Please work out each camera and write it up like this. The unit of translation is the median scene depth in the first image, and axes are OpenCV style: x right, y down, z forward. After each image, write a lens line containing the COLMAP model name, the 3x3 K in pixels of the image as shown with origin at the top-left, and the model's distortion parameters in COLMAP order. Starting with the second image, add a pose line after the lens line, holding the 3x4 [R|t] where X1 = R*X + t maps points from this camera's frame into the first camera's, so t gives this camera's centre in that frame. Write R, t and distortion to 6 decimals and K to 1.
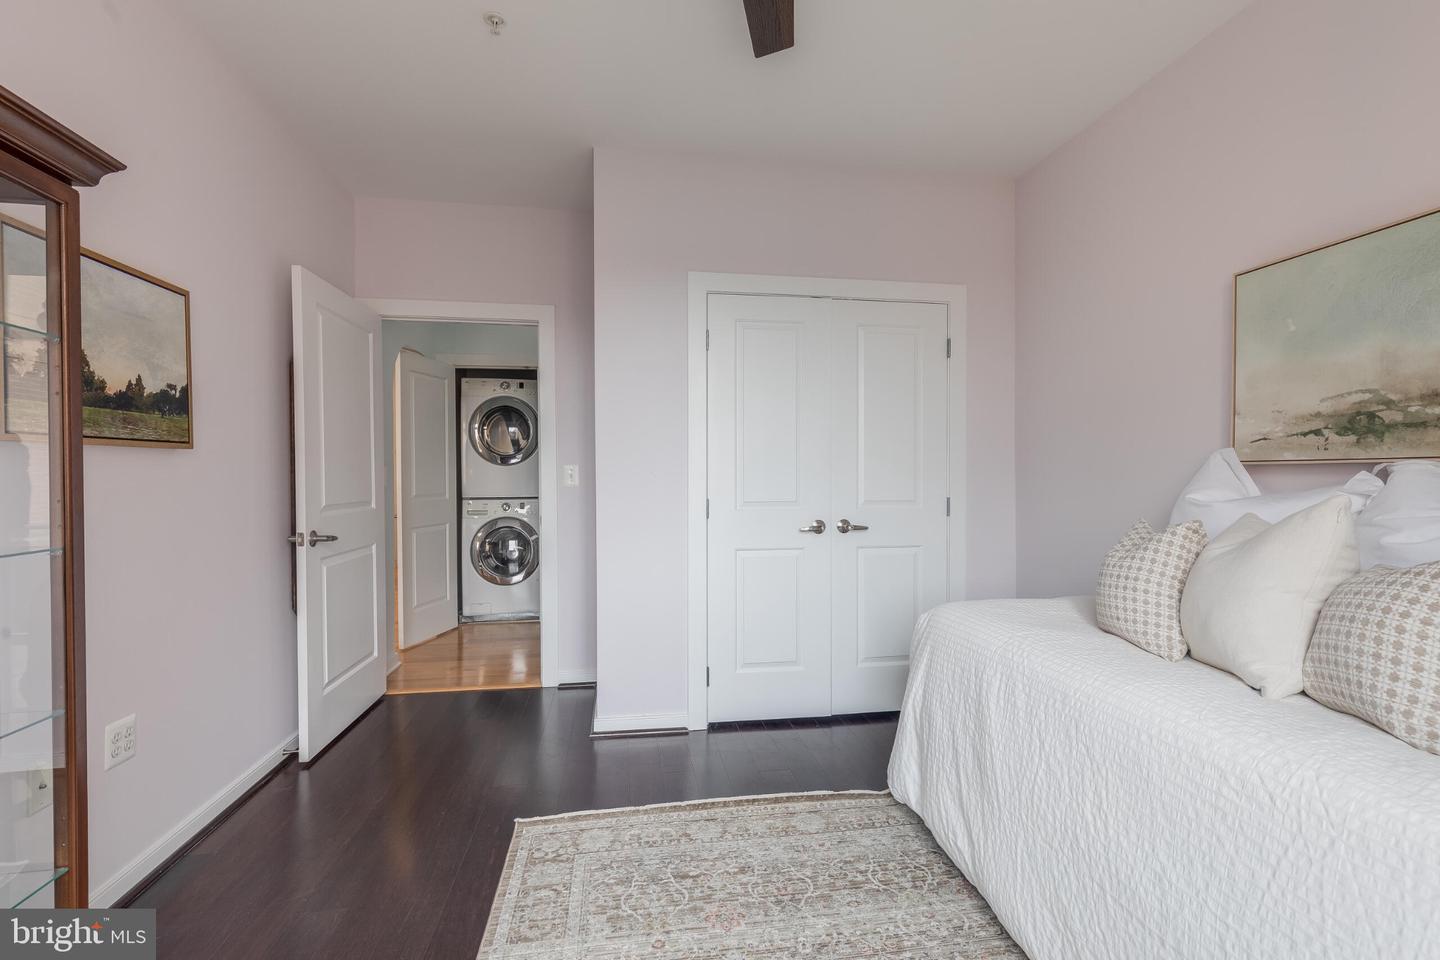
lens RADIAL K [[646.7, 0, 722.0], [0, 646.7, 478.2], [0, 0, 1]] dist [0.002762, -0.000356]
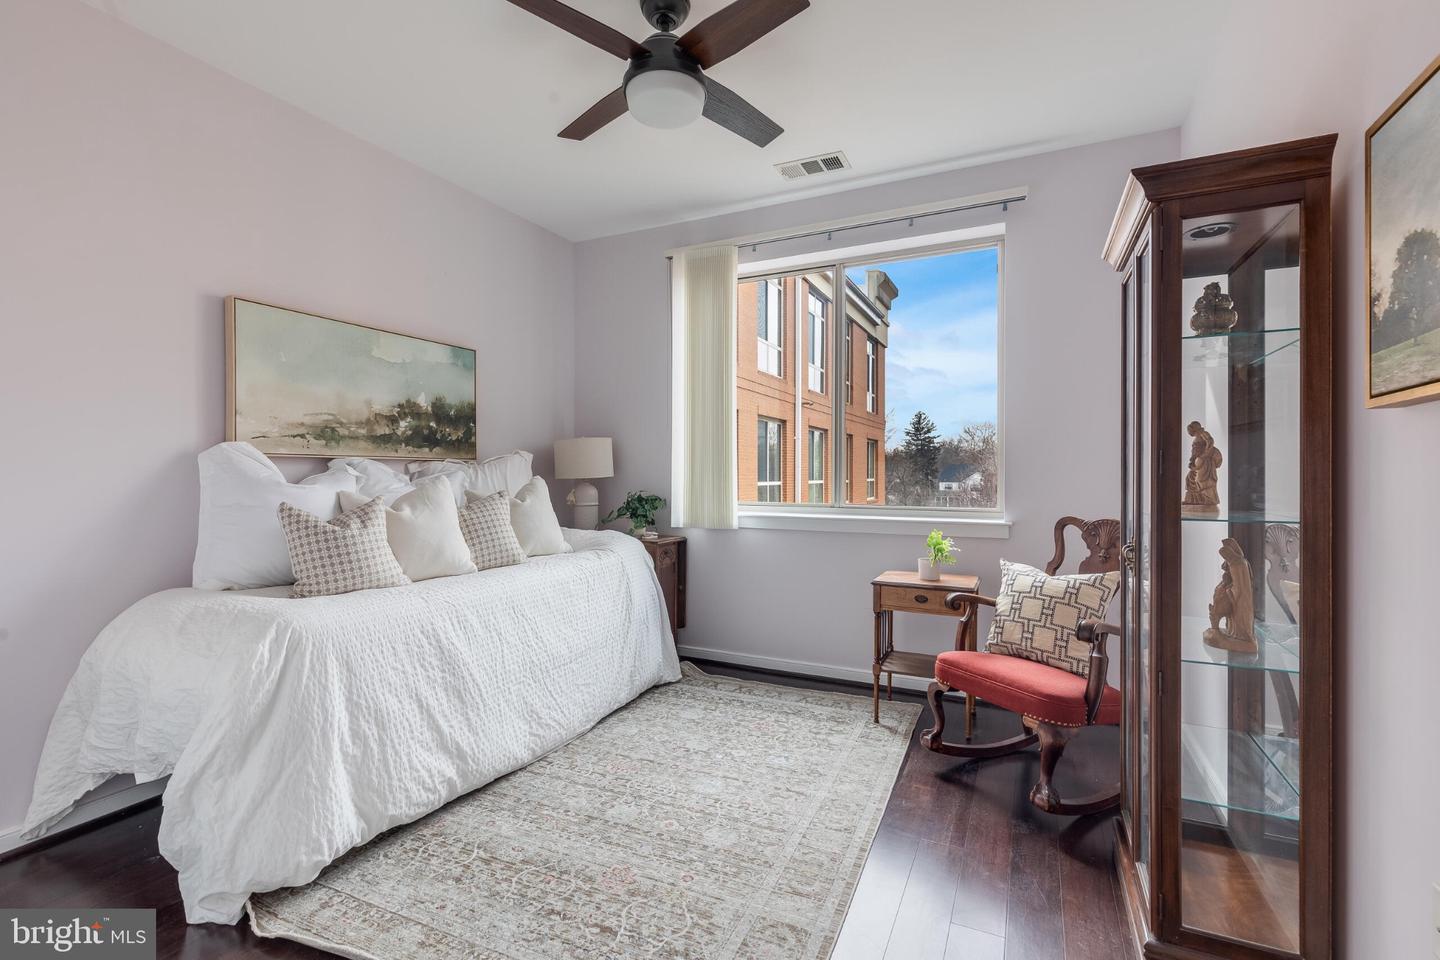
lens RADIAL K [[646.7, 0, 722.0], [0, 646.7, 478.2], [0, 0, 1]] dist [0.002762, -0.000356]
pose [[-0.839419, -0.000102, 0.543484, -0.701242], [0.007744, 0.999896, 0.012148, 0.015046], [-0.543429, 0.014406, -0.839331, 1.759889]]
